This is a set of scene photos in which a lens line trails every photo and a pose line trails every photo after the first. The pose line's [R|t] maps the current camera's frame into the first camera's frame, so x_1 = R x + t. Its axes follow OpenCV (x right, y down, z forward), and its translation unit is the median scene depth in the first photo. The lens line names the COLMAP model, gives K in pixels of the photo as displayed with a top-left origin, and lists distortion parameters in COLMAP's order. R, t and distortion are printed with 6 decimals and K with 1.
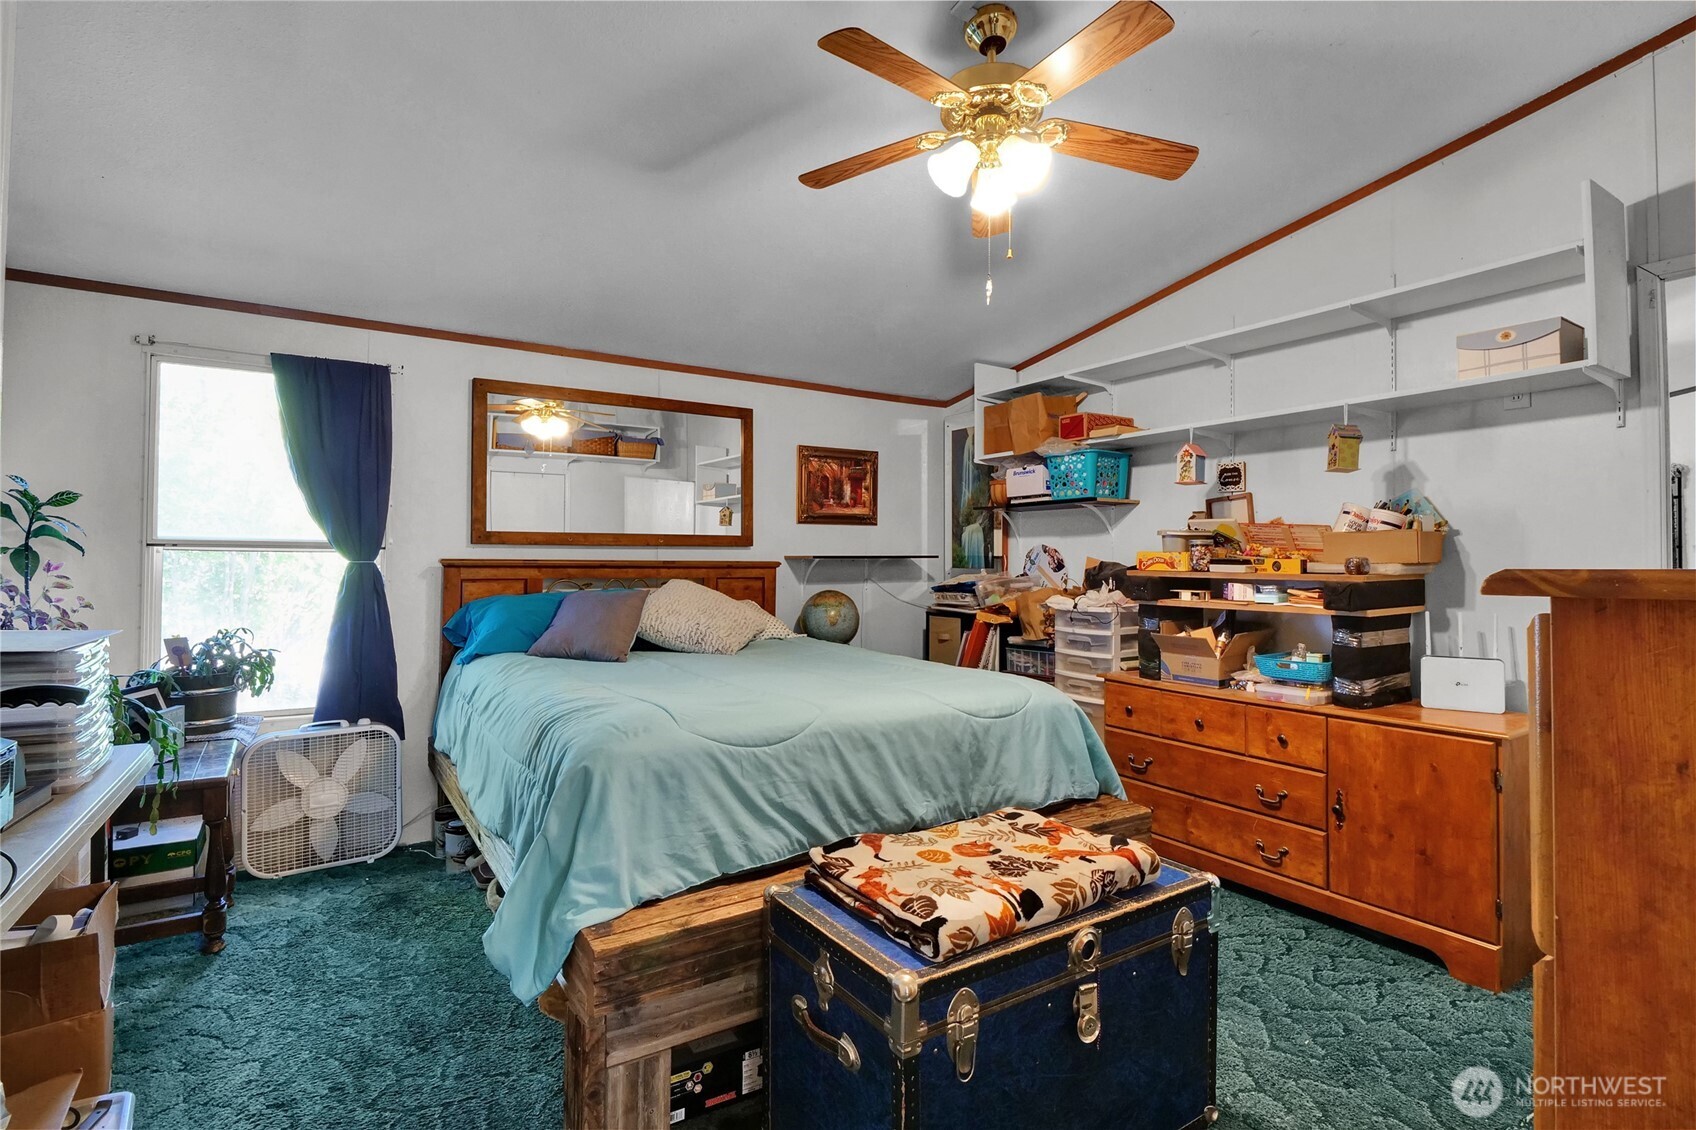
lens RADIAL K [[823.7, 0, 850.3], [0, 823.7, 545.1], [0, 0, 1]] dist [-0.006207, -0.005238]
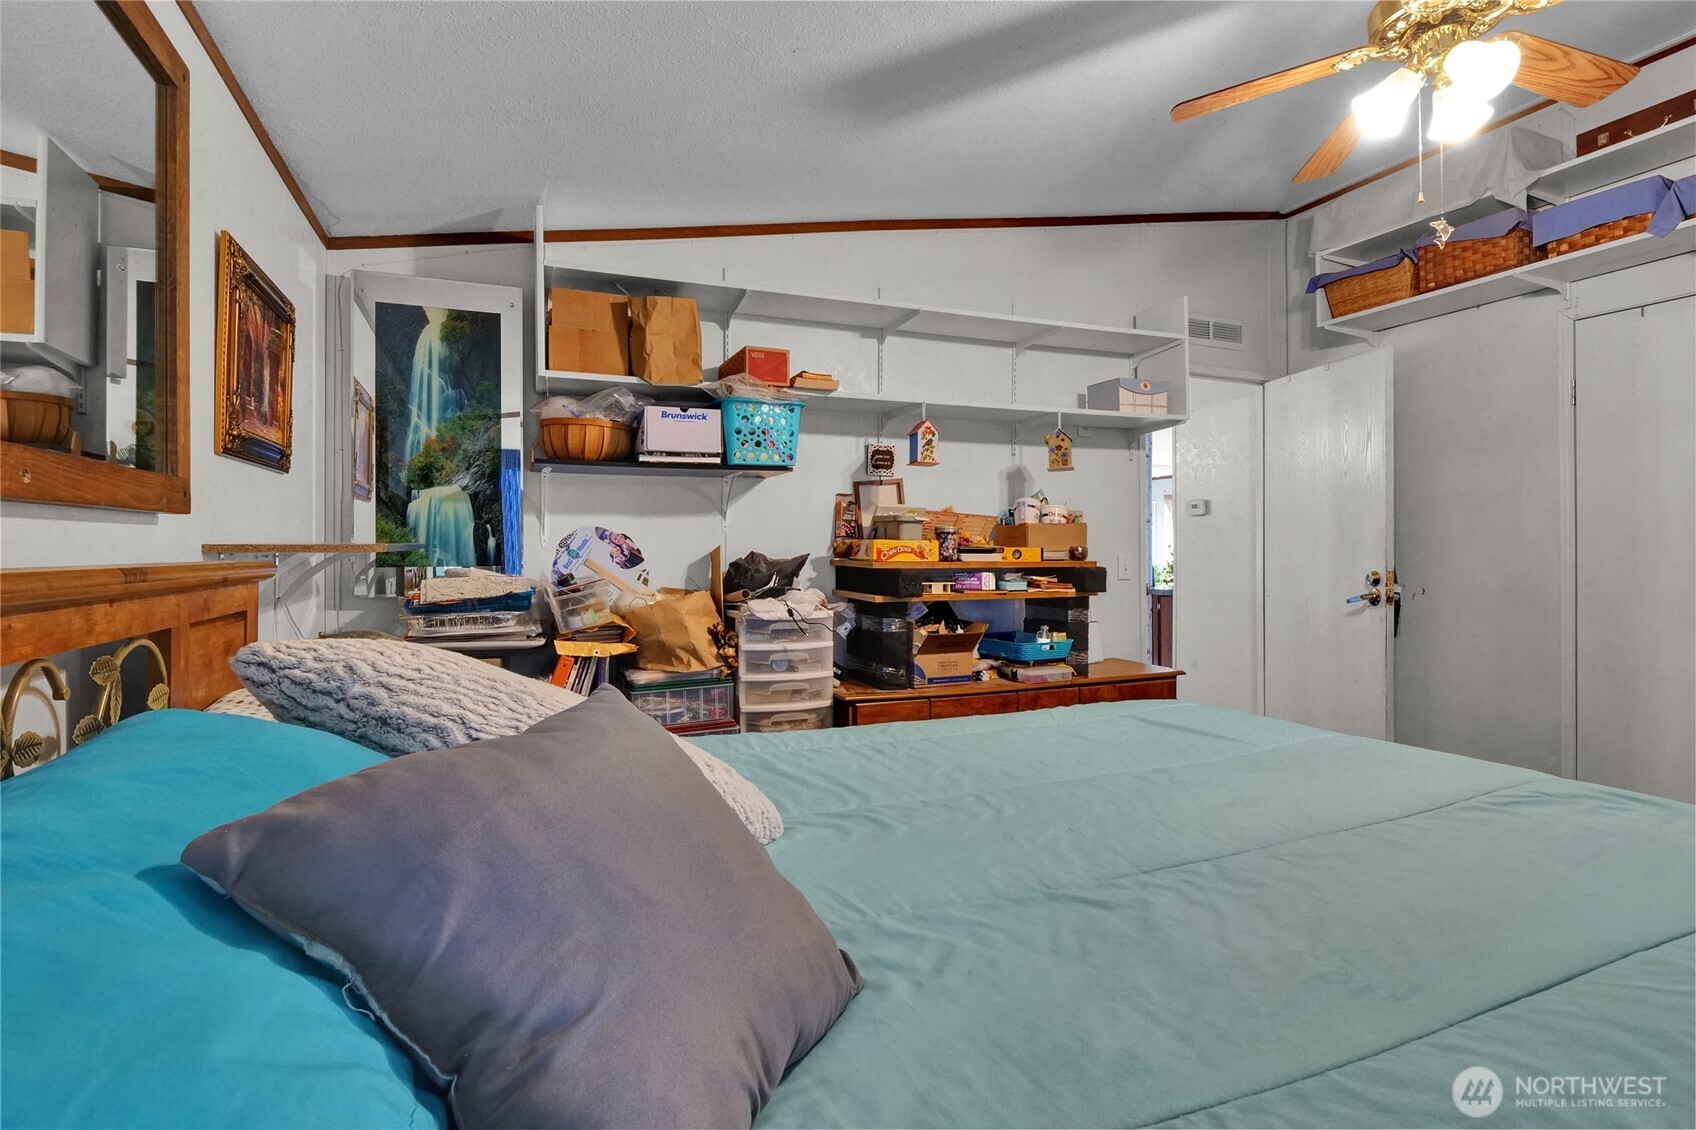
lens RADIAL K [[823.7, 0, 850.3], [0, 823.7, 545.1], [0, 0, 1]] dist [-0.006207, -0.005238]
pose [[0.172030, -0.005269, 0.985078, -0.464187], [-0.015123, 0.999854, 0.007989, 0.007181], [-0.984976, -0.016271, 0.171925, 0.870463]]
